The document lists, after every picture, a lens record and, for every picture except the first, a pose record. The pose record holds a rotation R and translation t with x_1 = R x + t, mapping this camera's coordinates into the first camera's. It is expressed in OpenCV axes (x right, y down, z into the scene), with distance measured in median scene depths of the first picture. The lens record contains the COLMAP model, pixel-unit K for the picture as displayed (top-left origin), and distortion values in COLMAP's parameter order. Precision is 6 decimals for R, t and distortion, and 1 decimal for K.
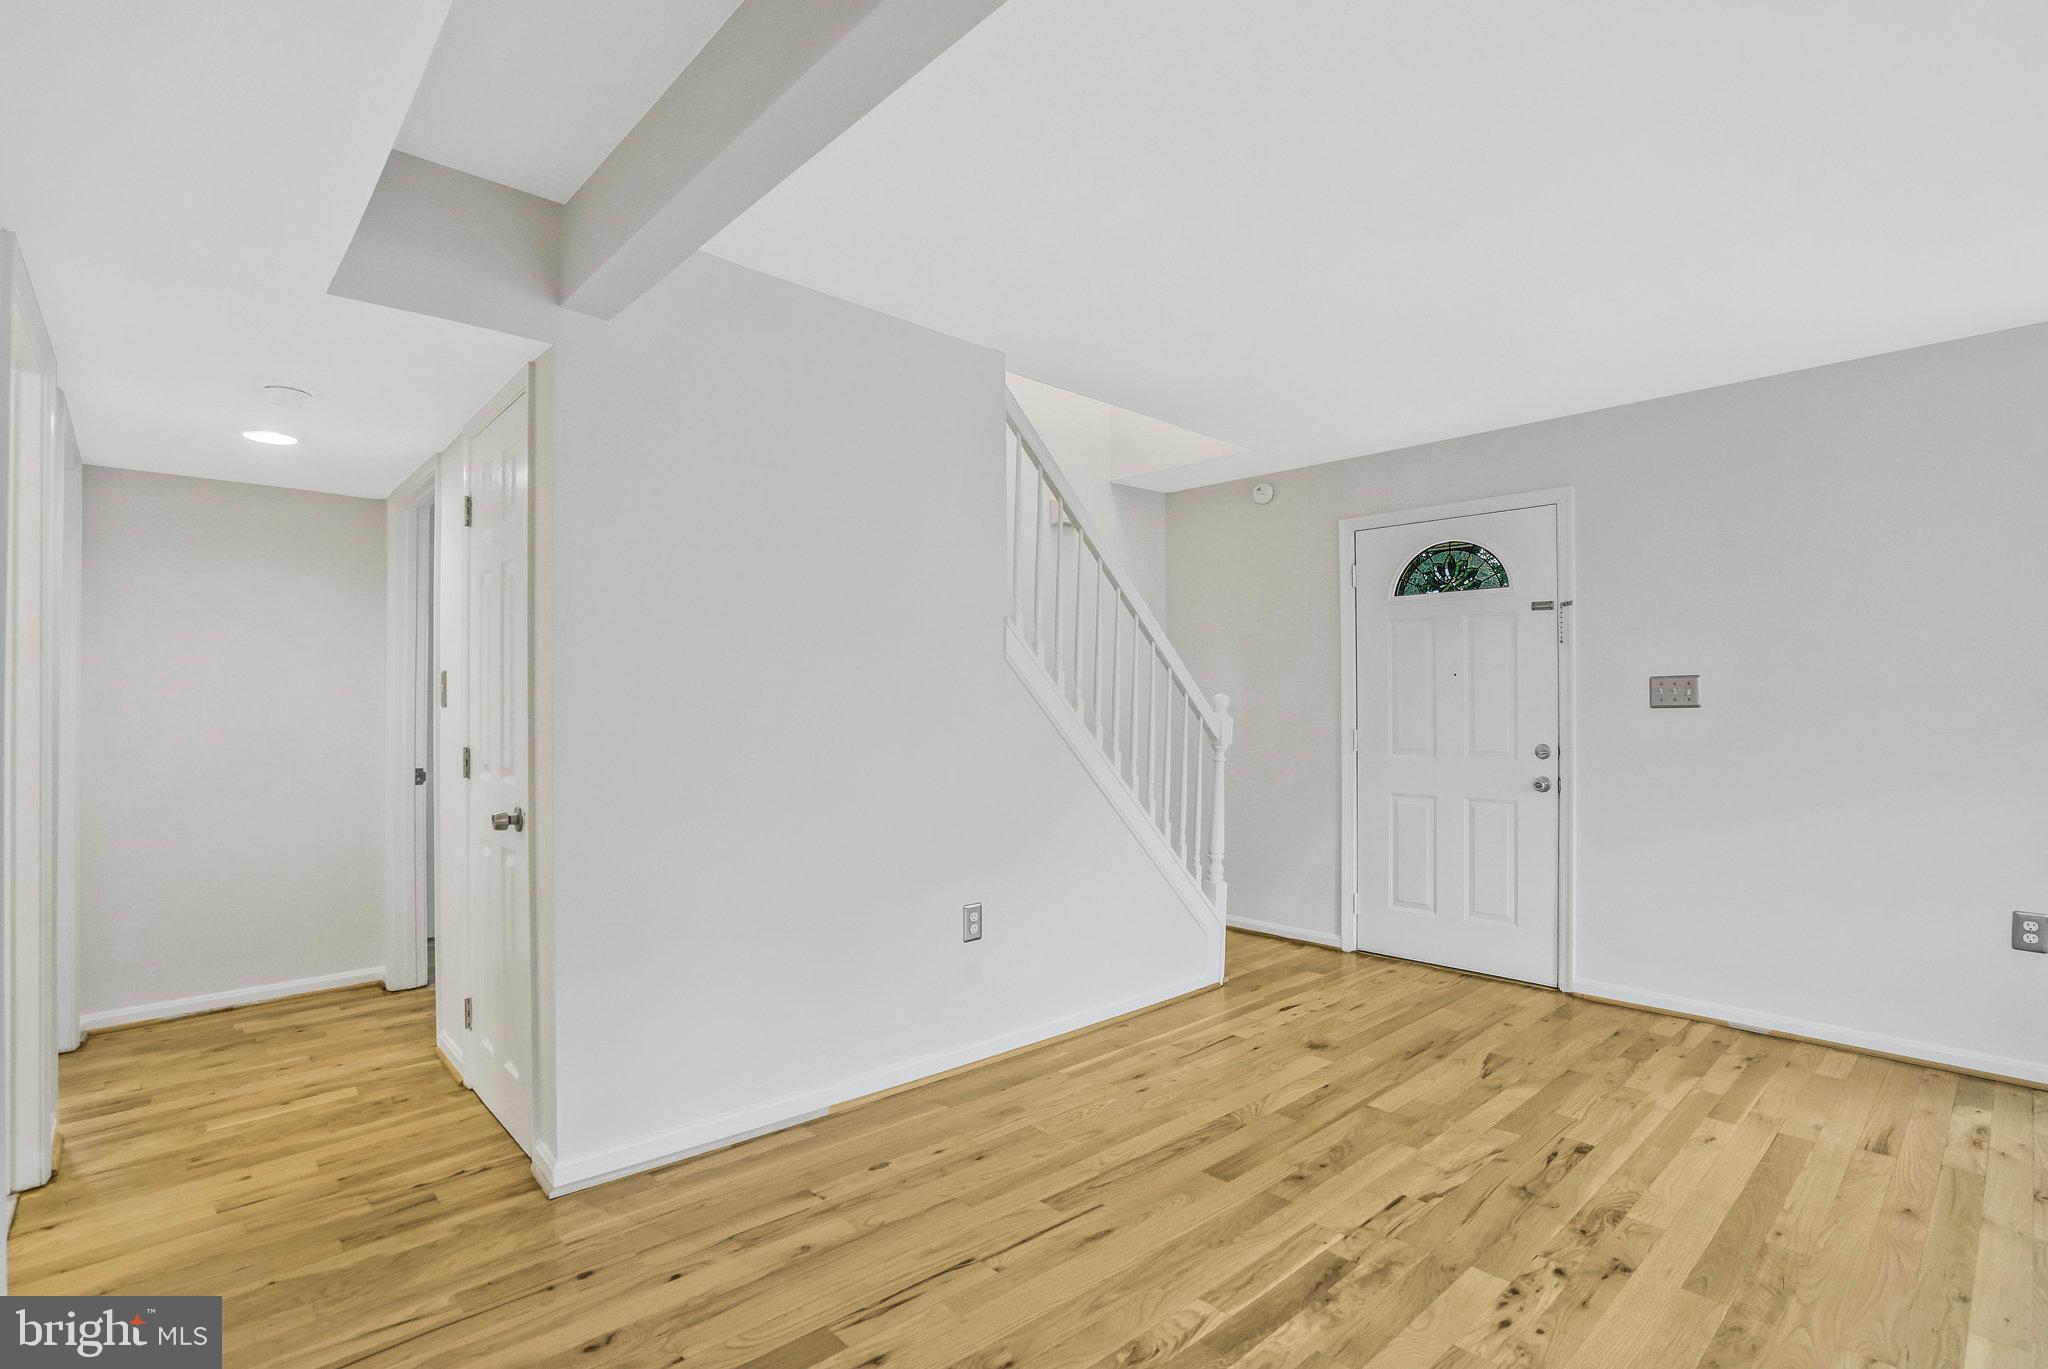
lens RADIAL K [[959.8, 0, 1017.8], [0, 959.8, 695.8], [0, 0, 1]] dist [-0.030778, 0.005807]
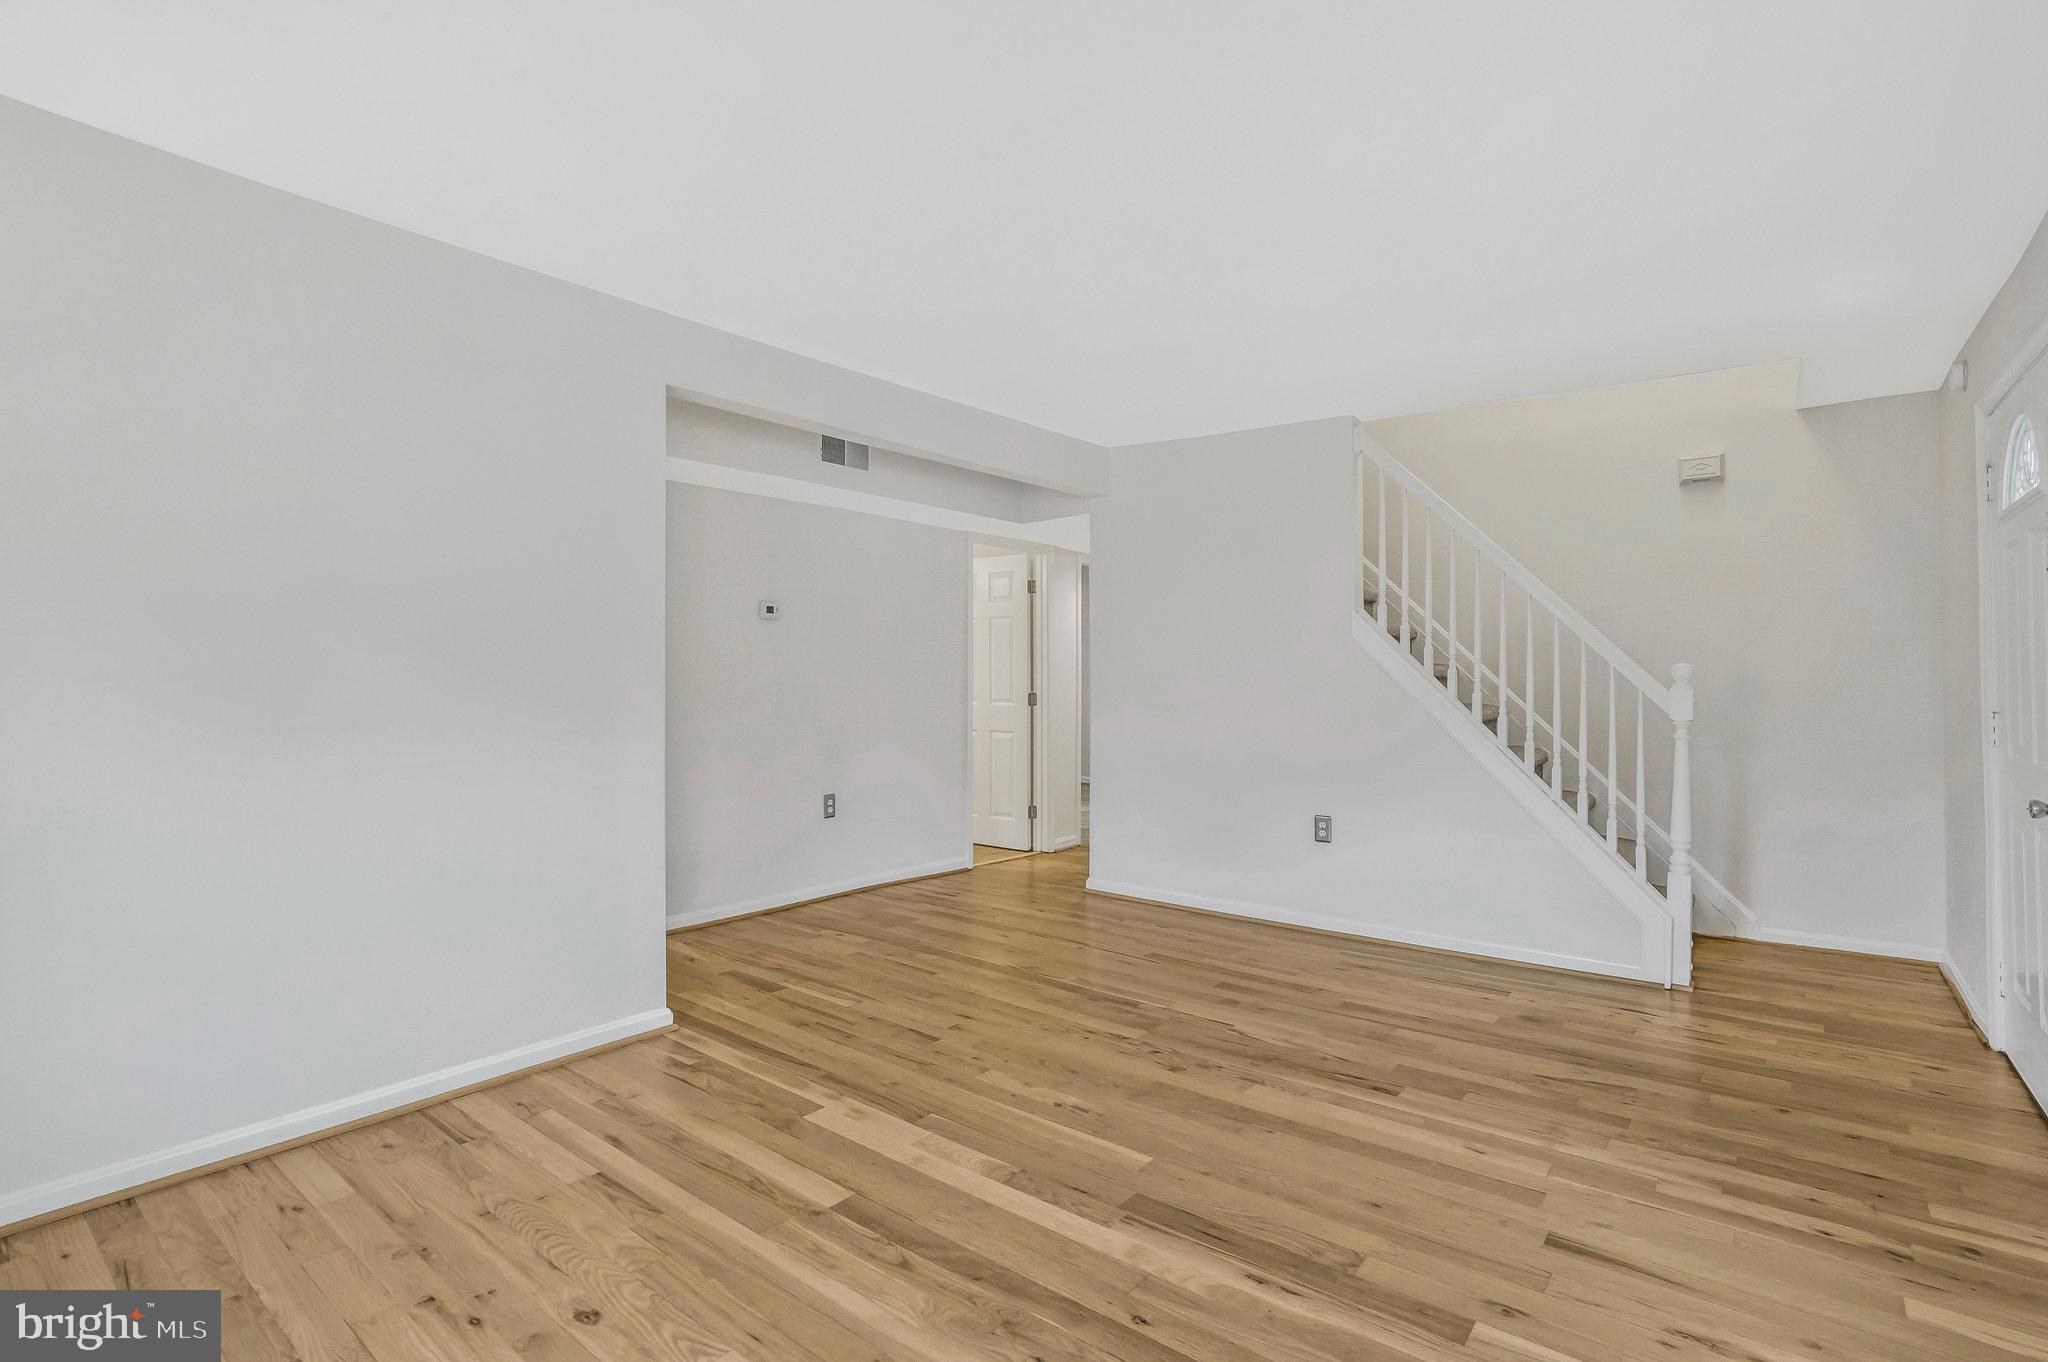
lens RADIAL K [[959.8, 0, 1010.9], [0, 959.8, 671.7], [0, 0, 1]] dist [-0.030778, 0.005807]
pose [[0.168801, 0.004583, -0.985640, 1.422125], [0.007675, 0.999953, 0.005964, -0.004512], [0.985620, -0.008572, 0.168757, 0.362930]]
